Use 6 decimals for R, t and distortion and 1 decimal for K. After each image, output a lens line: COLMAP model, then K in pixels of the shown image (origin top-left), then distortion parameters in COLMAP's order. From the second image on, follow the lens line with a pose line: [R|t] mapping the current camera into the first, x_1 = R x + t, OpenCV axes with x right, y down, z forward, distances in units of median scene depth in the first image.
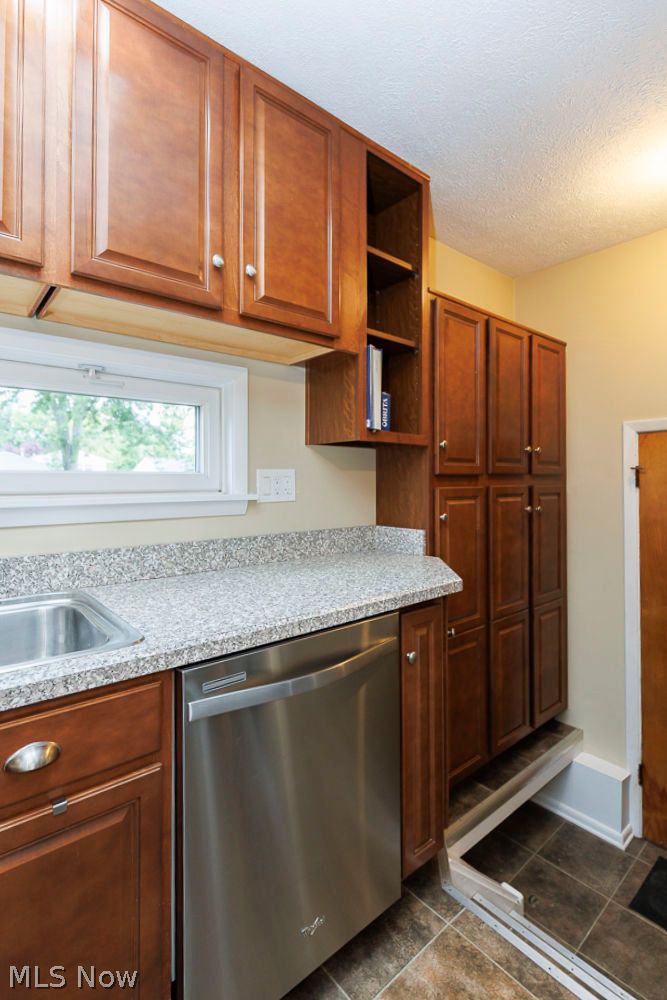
lens RADIAL K [[486.6, 0, 349.2], [0, 486.6, 473.9], [0, 0, 1]] dist [0.004658, -0.001205]
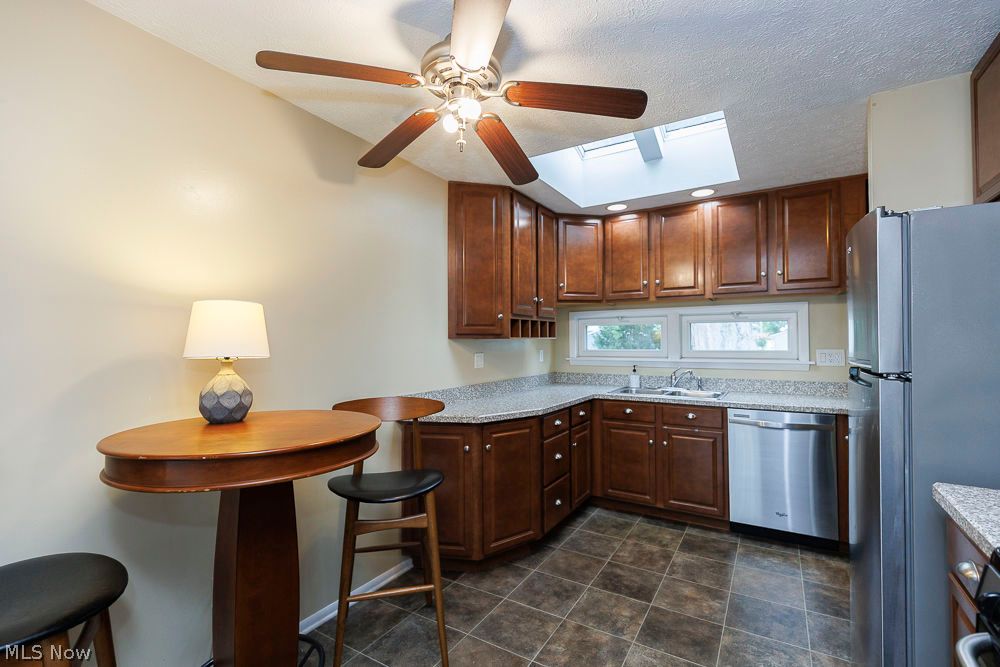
lens RADIAL K [[449.6, 0, 506.2], [0, 449.6, 333.2], [0, 0, 1]] dist [0.004553, -0.000953]
pose [[0.305331, -0.017222, -0.952090, 1.528239], [0.013313, 0.999816, -0.013815, -0.087930], [0.952153, -0.008457, 0.305504, -1.031515]]
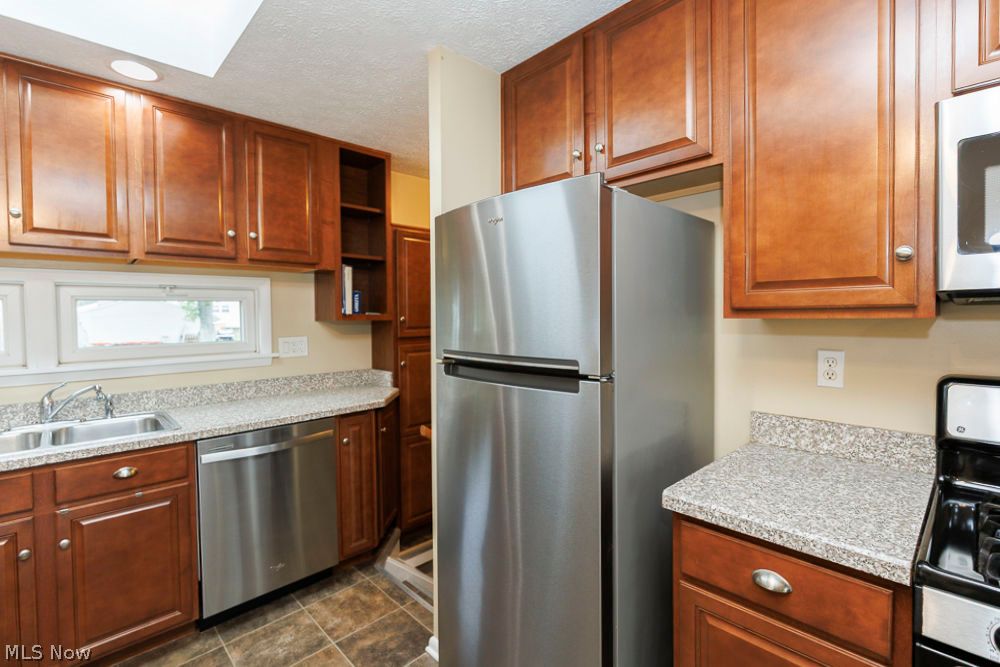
lens RADIAL K [[462.3, 0, 506.5], [0, 462.3, 323.3], [0, 0, 1]] dist [0.009274, -0.001537]
pose [[0.998563, -0.012582, 0.052087, 0.632482], [0.010996, 0.999470, 0.030633, -0.124436], [-0.052444, -0.030017, 0.998173, -0.777230]]
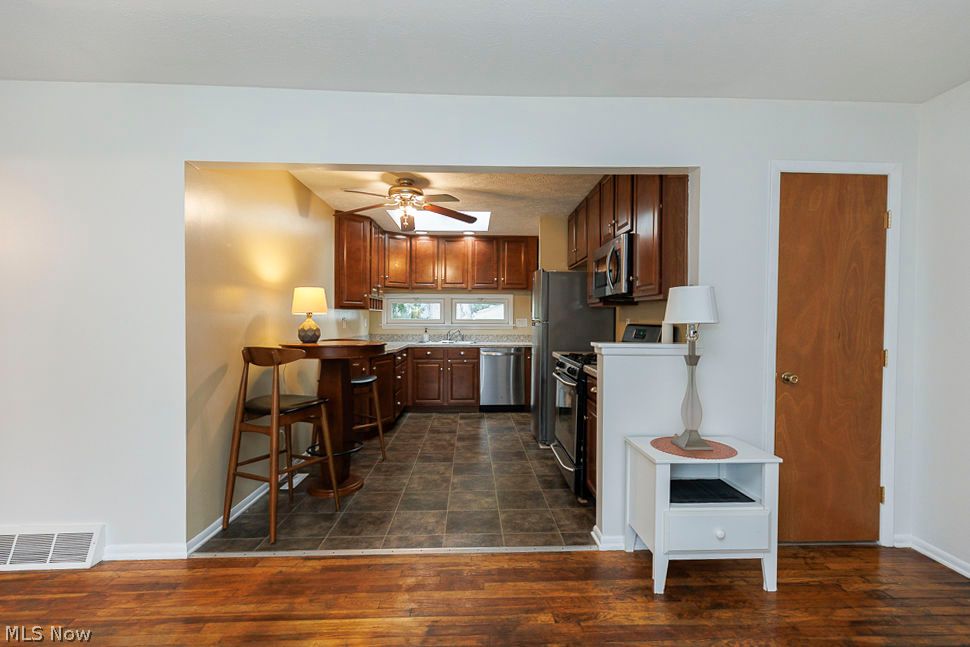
lens RADIAL K [[448.5, 0, 492.8], [0, 448.5, 326.2], [0, 0, 1]] dist [0.009274, -0.001537]
pose [[0.781431, 0.014154, -0.623831, 2.495194], [0.000063, 0.999741, 0.022762, -0.039791], [0.623991, -0.017826, 0.781228, -2.563818]]
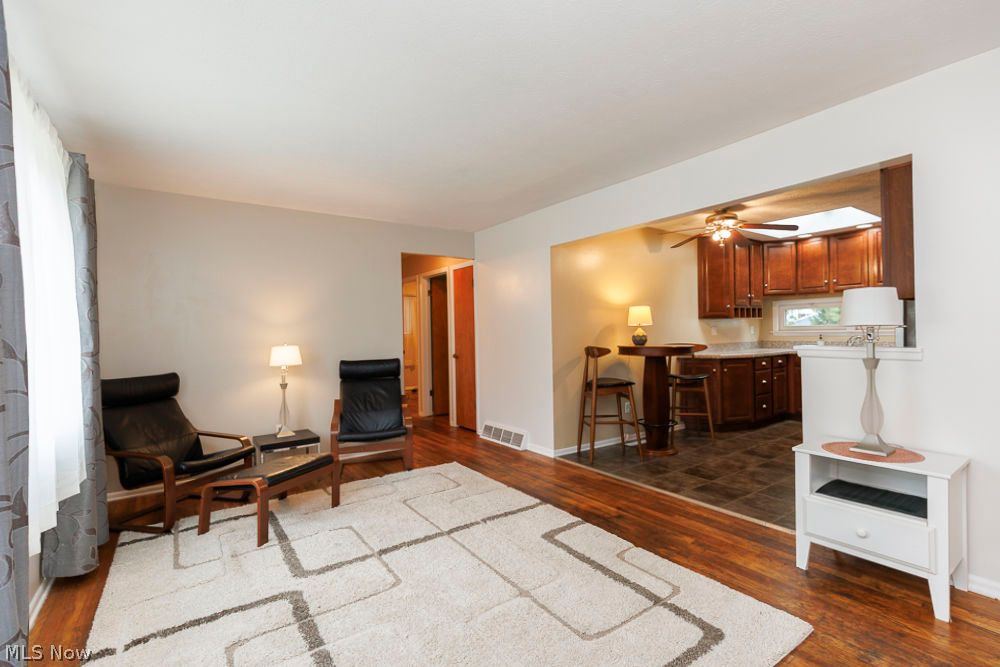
lens RADIAL K [[462.3, 0, 515.3], [0, 462.3, 331.8], [0, 0, 1]] dist [0.009274, -0.001537]
pose [[-0.077486, 0.003098, -0.996989, 3.758136], [0.027351, 0.999625, 0.000981, -0.027915], [0.996618, -0.027193, -0.077542, -1.988131]]
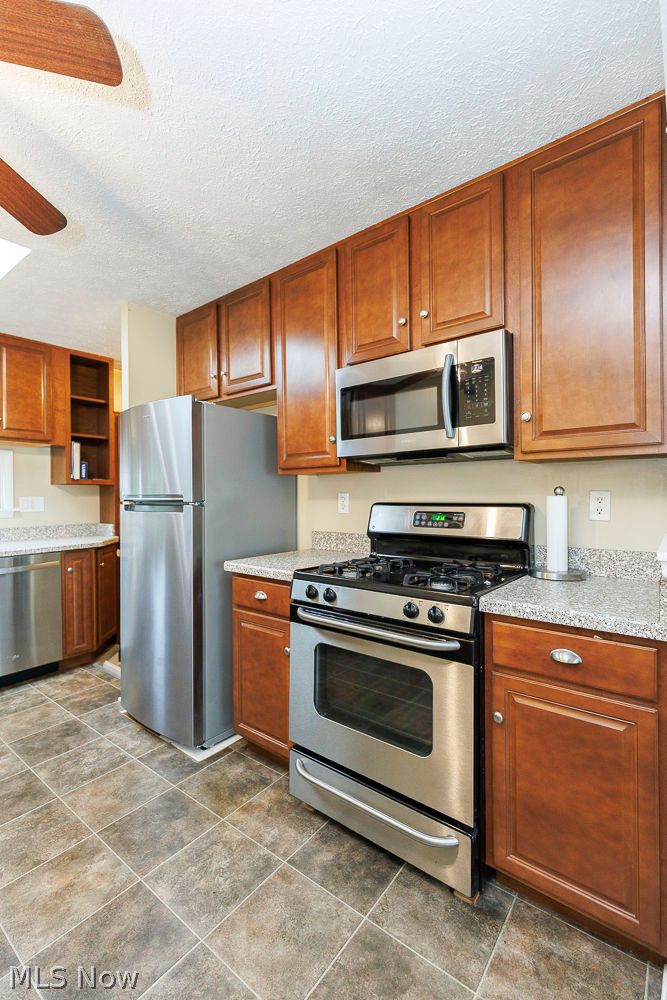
lens RADIAL K [[449.6, 0, 336.4], [0, 449.6, 493.3], [0, 0, 1]] dist [0.004553, -0.000953]
pose [[0.983577, -0.010045, 0.180207, 1.045783], [0.008225, 0.999907, 0.010844, -0.044919], [-0.180299, -0.009184, 0.983569, -1.533937]]
